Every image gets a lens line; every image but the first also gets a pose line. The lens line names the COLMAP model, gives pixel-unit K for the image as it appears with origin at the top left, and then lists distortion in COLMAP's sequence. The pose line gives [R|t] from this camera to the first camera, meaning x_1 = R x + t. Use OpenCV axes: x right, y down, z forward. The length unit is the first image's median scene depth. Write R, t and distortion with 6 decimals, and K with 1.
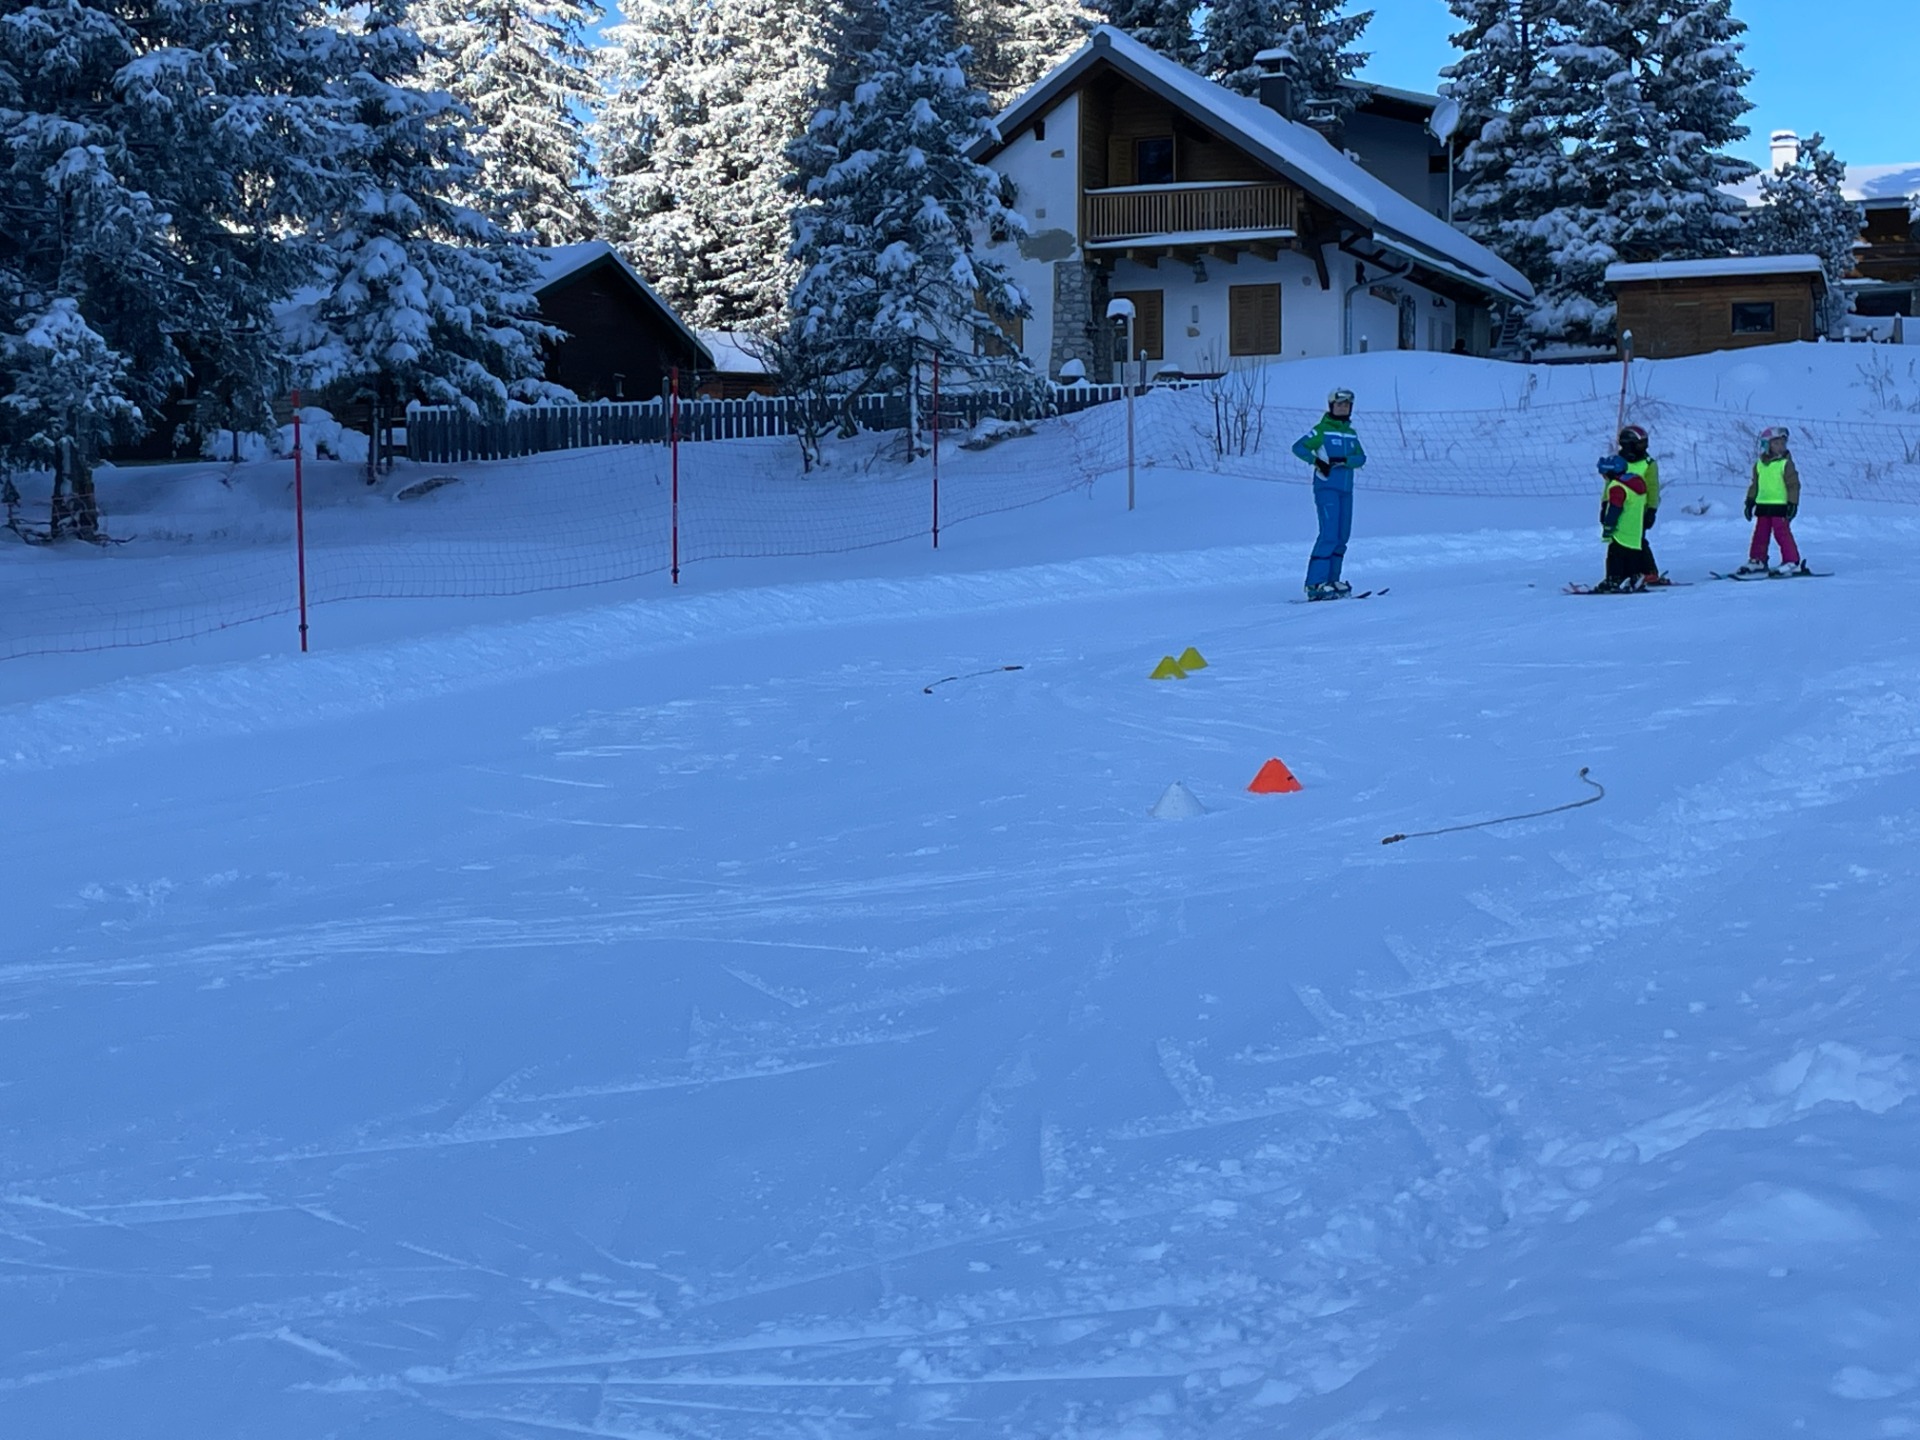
lens RADIAL K [[3154.5, 0, 980.1], [0, 3154.5, 704.1], [0, 0, 1]] dist [0.109424, 0.000000]
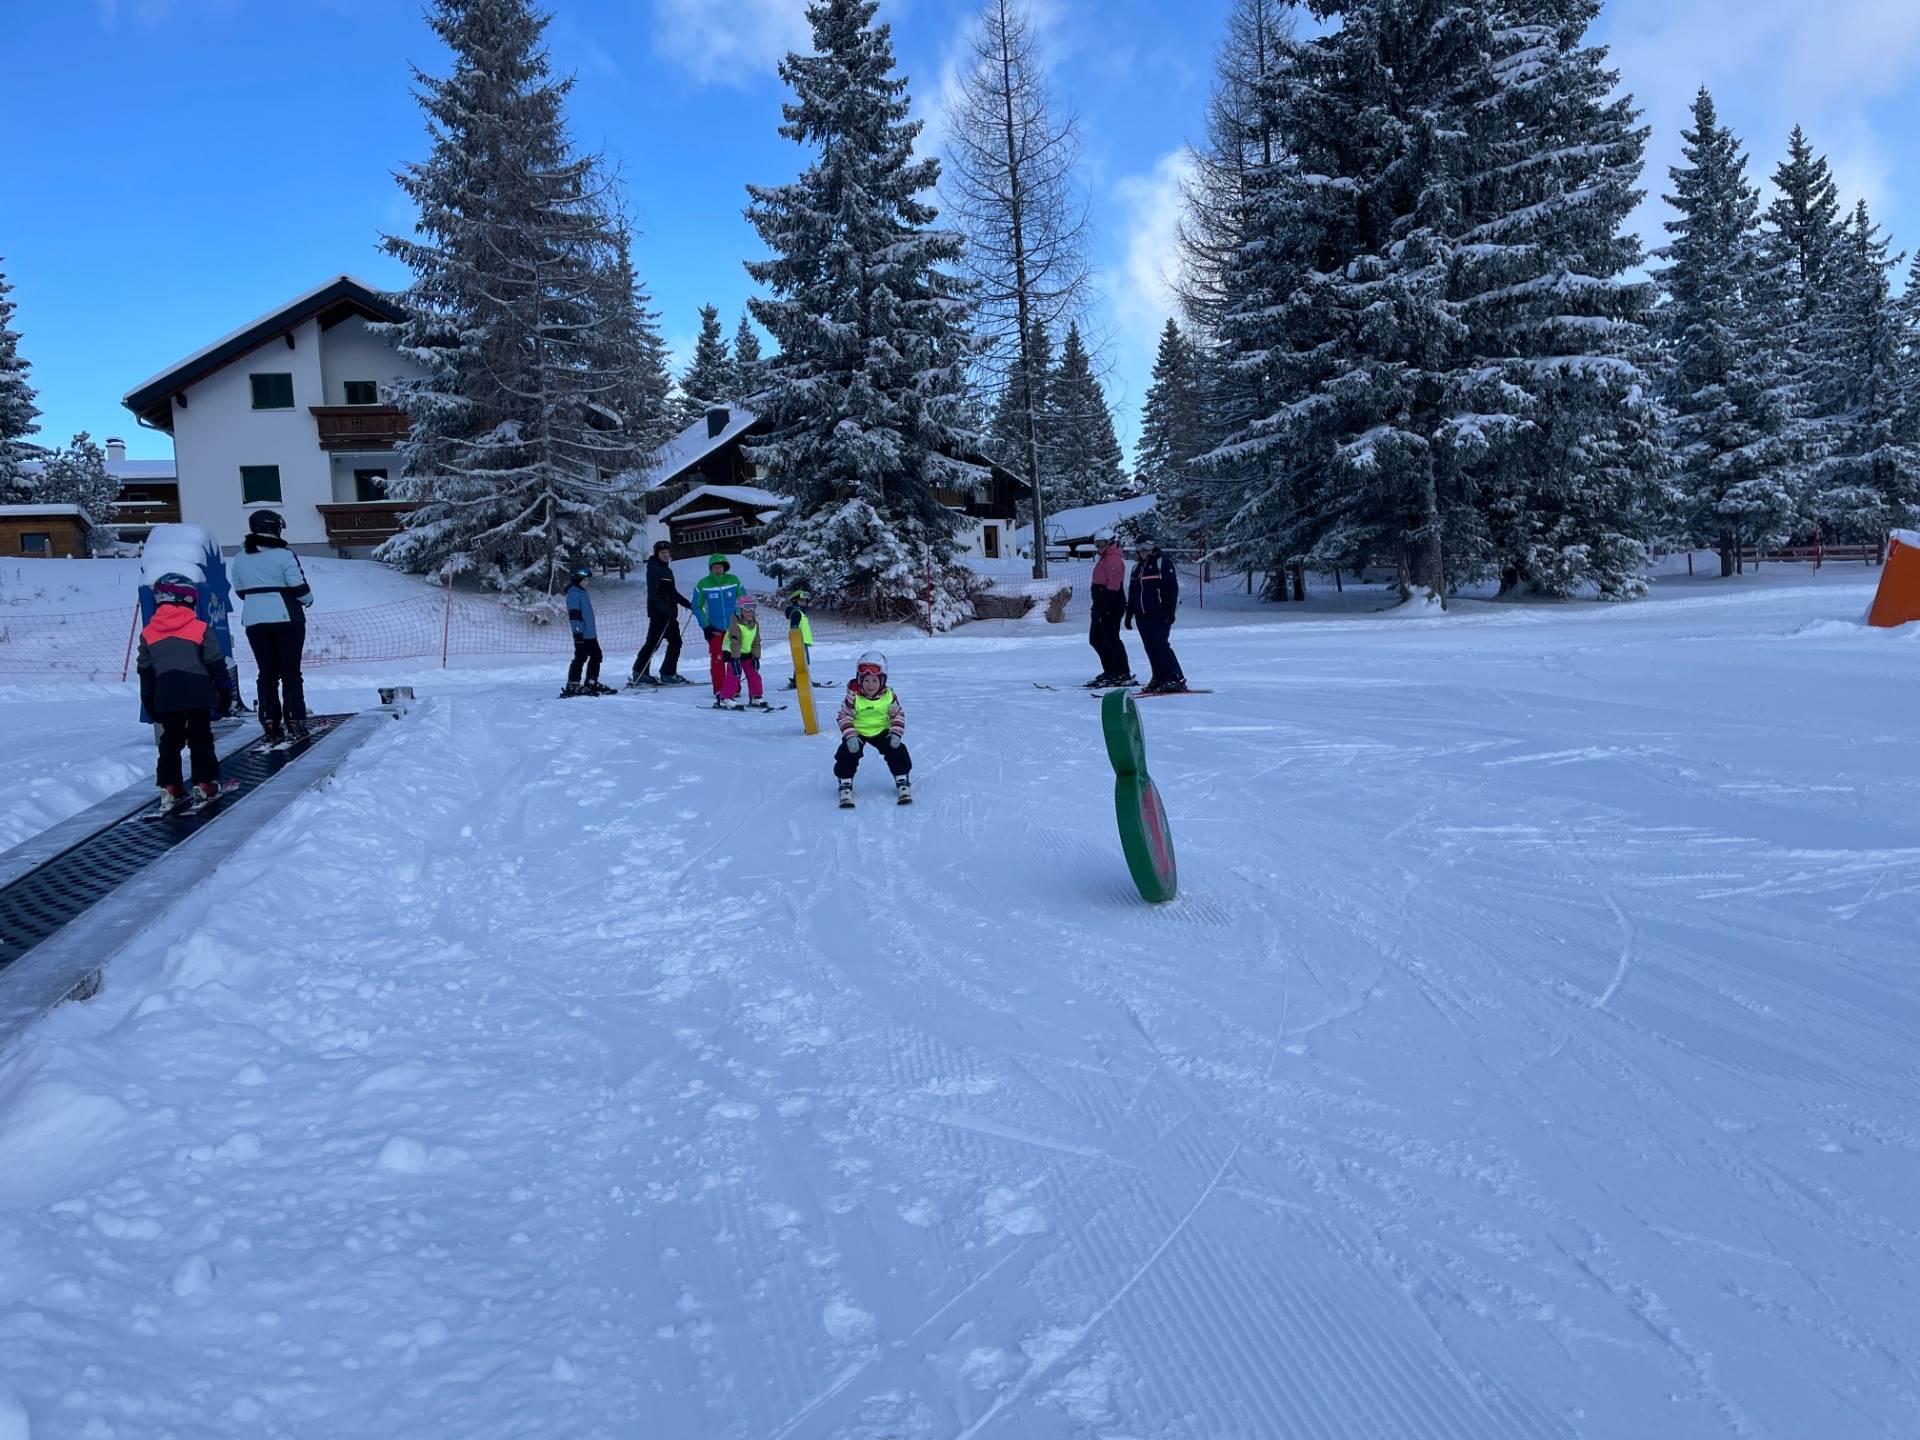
lens RADIAL K [[1448.8, 0, 968.6], [0, 1448.8, 728.9], [0, 0, 1]] dist [0.101427, -0.130827]
pose [[0.758459, -0.075557, 0.647326, 0.106549], [0.075233, 0.996767, 0.028195, -0.013687], [-0.647364, 0.027315, 0.761691, 0.132012]]
